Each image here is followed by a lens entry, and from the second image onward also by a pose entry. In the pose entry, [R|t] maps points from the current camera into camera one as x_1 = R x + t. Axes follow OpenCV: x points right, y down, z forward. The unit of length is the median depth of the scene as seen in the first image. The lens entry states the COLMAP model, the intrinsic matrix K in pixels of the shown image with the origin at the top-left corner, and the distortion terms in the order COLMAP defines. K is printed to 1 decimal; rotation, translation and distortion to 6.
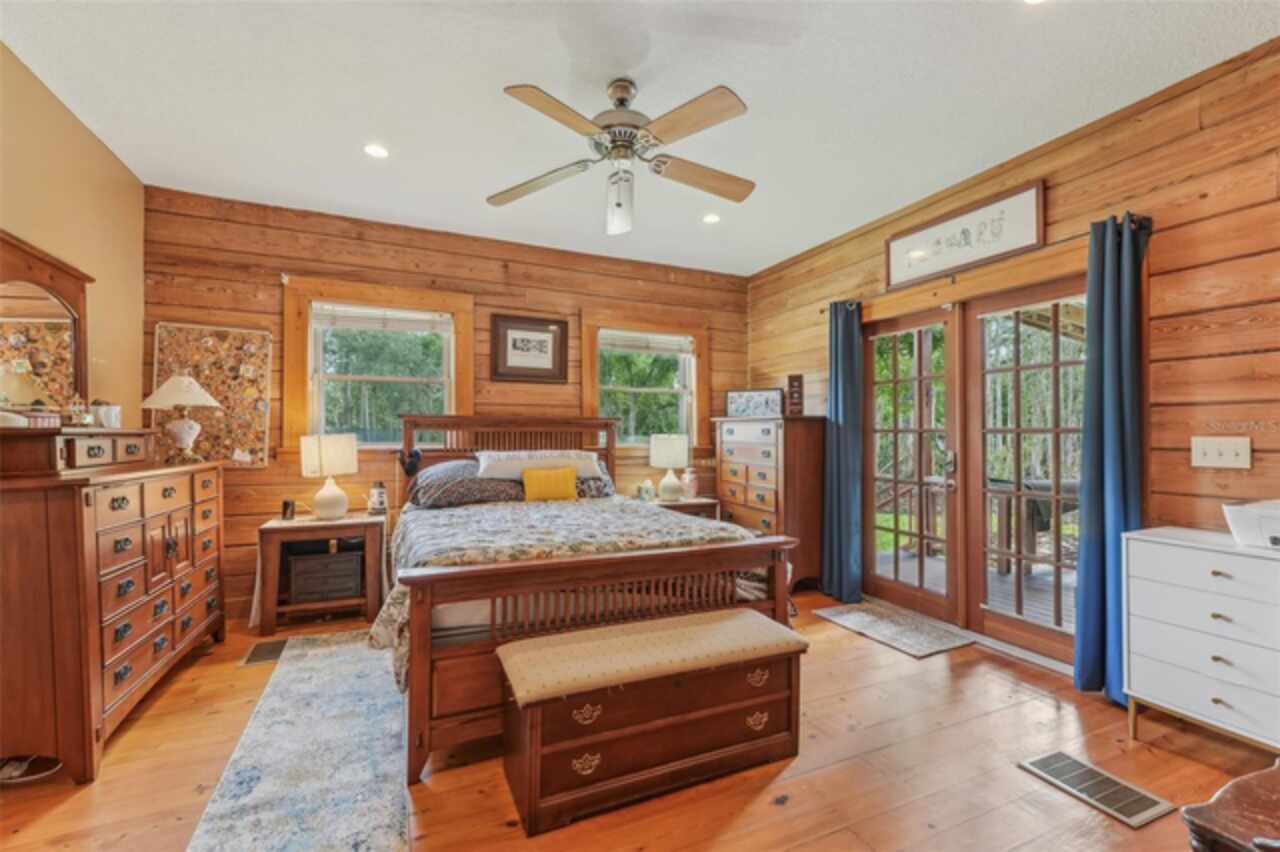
lens RADIAL K [[541.9, 0, 643.1], [0, 541.9, 435.4], [0, 0, 1]] dist [-0.002853, -0.000088]
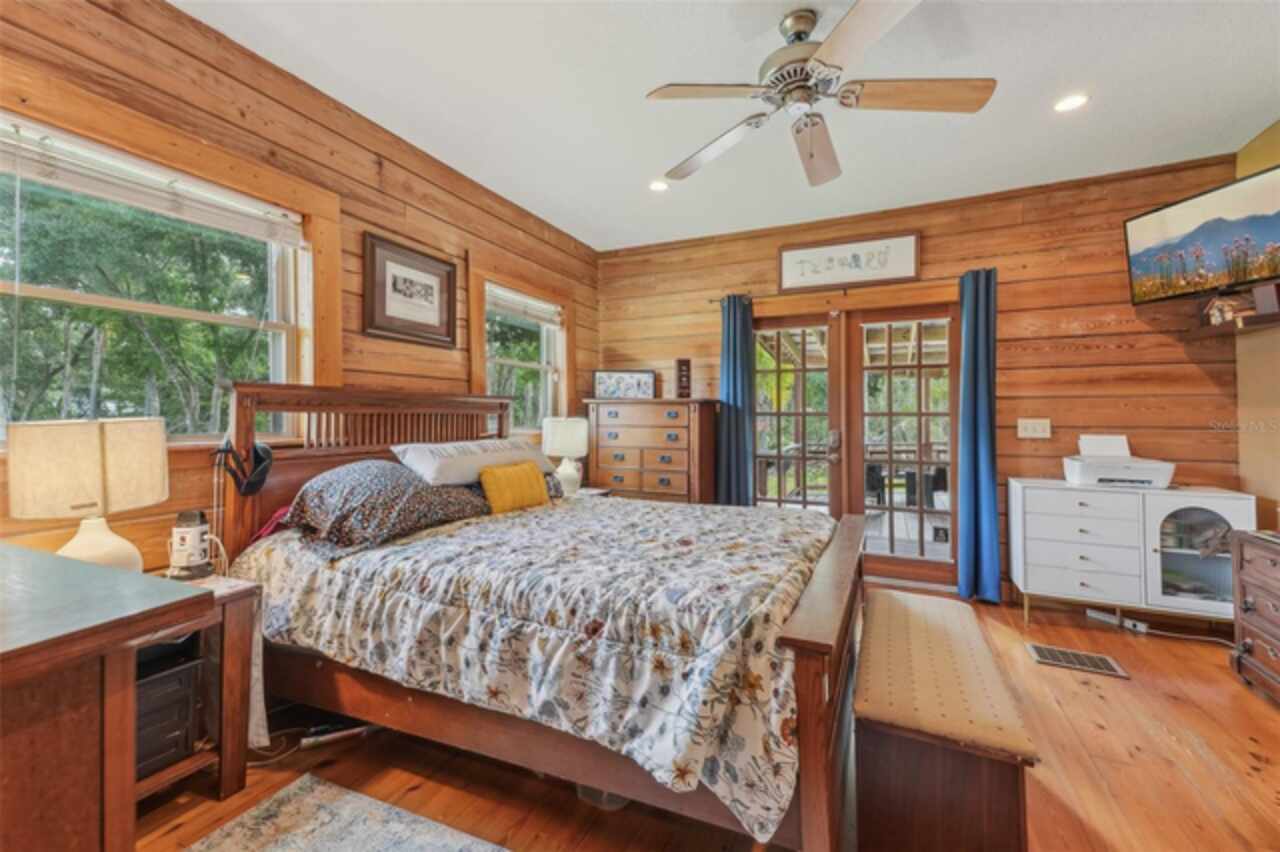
lens RADIAL K [[538.2, 0, 644.7], [0, 538.2, 407.1], [0, 0, 1]] dist [0.030146, 0.000017]
pose [[0.746691, 0.010910, 0.665082, -0.465322], [0.002060, 0.999823, -0.018714, -0.002058], [-0.665168, 0.015344, 0.746536, 0.298645]]
